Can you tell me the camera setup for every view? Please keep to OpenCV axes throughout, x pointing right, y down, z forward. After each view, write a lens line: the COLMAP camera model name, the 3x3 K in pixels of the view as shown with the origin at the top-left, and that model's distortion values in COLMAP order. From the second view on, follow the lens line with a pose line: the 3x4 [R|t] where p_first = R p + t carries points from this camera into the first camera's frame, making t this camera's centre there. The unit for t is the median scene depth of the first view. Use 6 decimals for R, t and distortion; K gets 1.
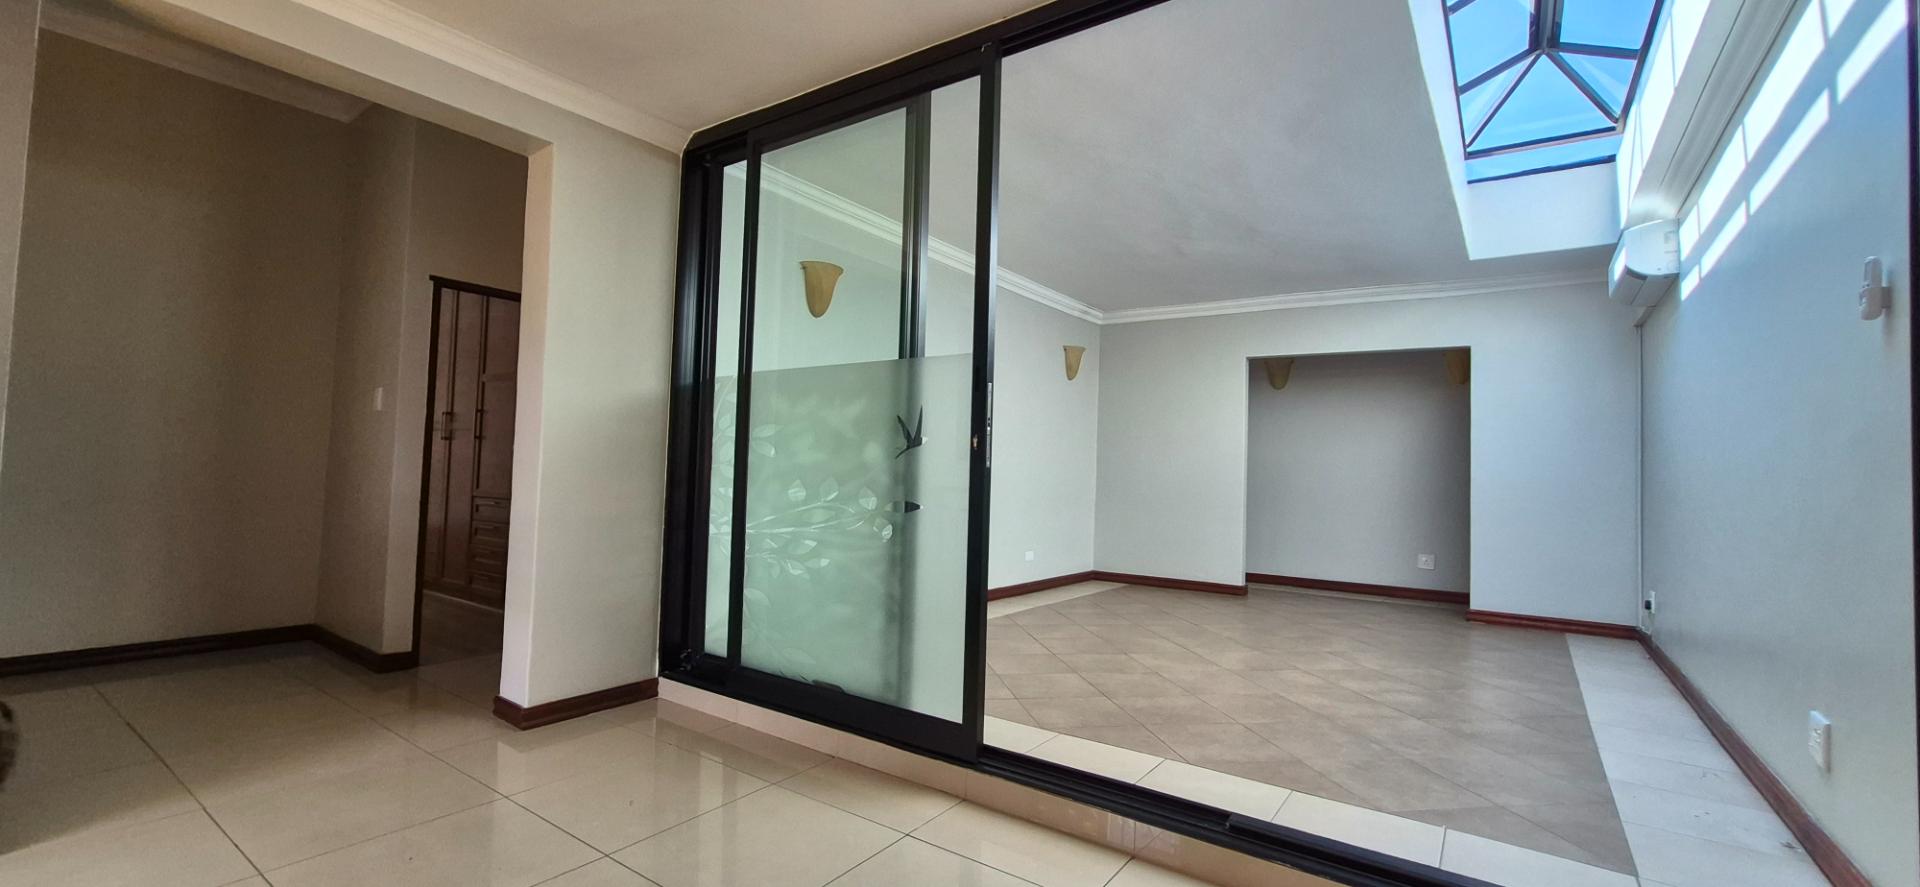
lens RADIAL K [[773.7, 0, 960.3], [0, 773.7, 439.1], [0, 0, 1]] dist [-0.000045, -0.000010]
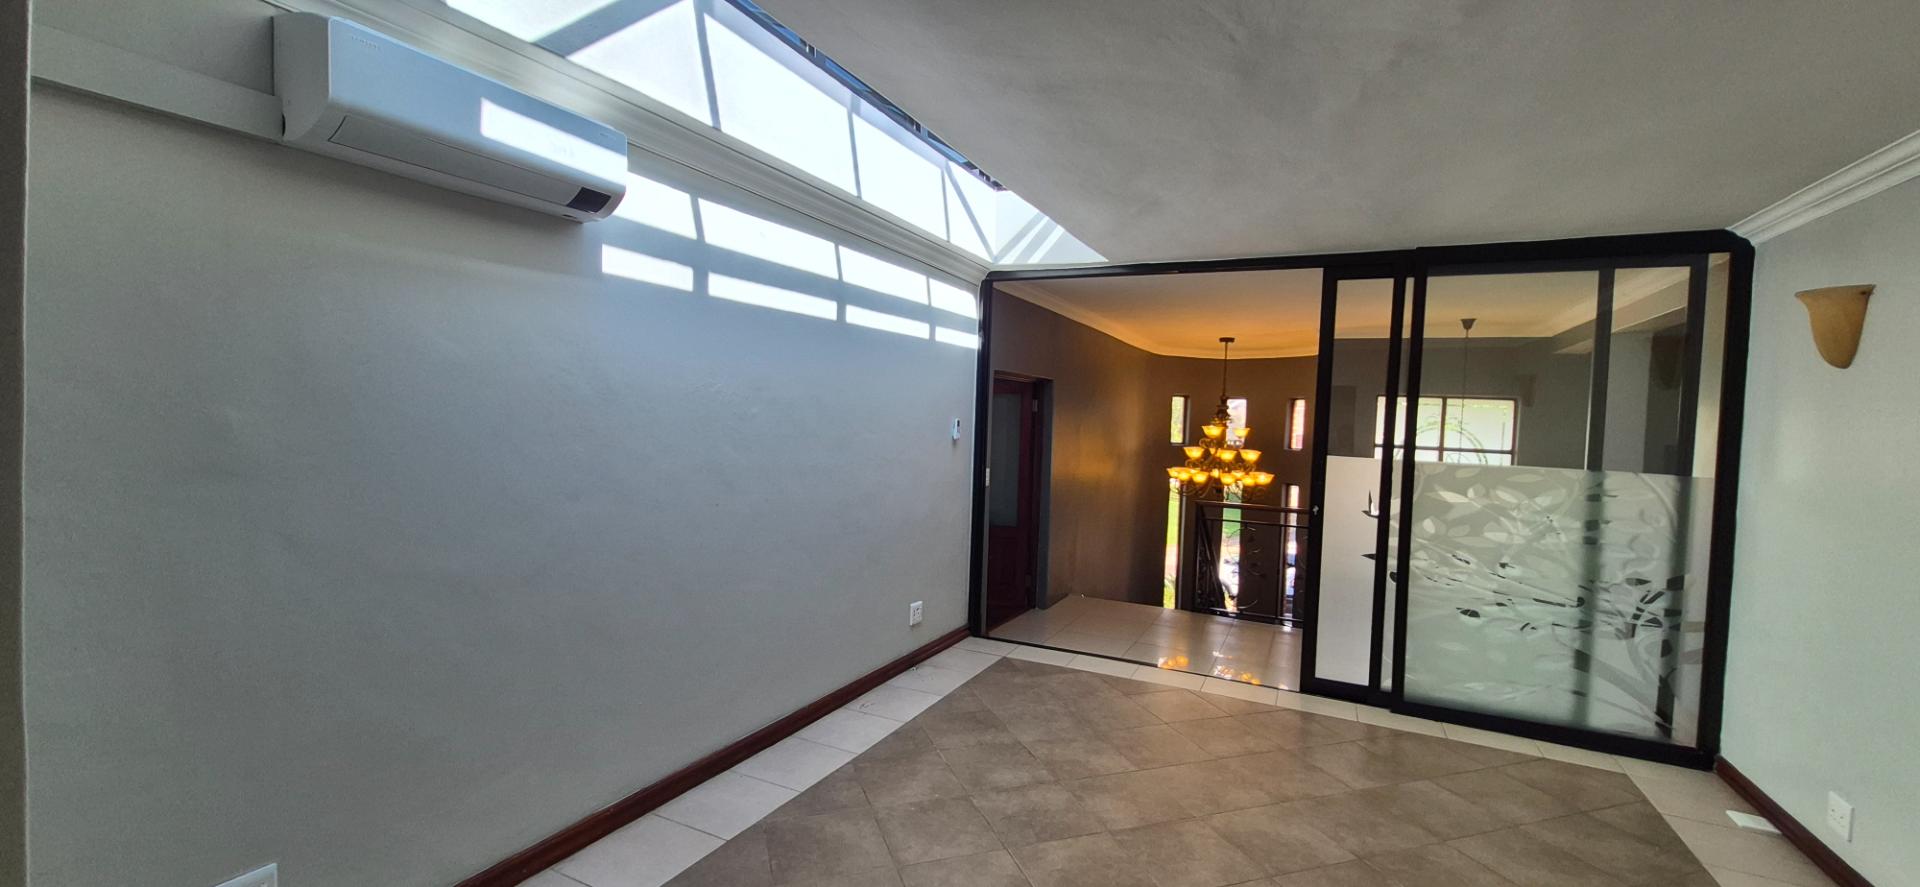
lens RADIAL K [[773.7, 0, 959.4], [0, 773.7, 440.2], [0, 0, 1]] dist [-0.000045, -0.000010]
pose [[-0.984324, -0.058914, -0.166239, 0.956042], [-0.057853, 0.998262, -0.011220, -0.070286], [0.166611, -0.001426, -0.986022, 2.249018]]
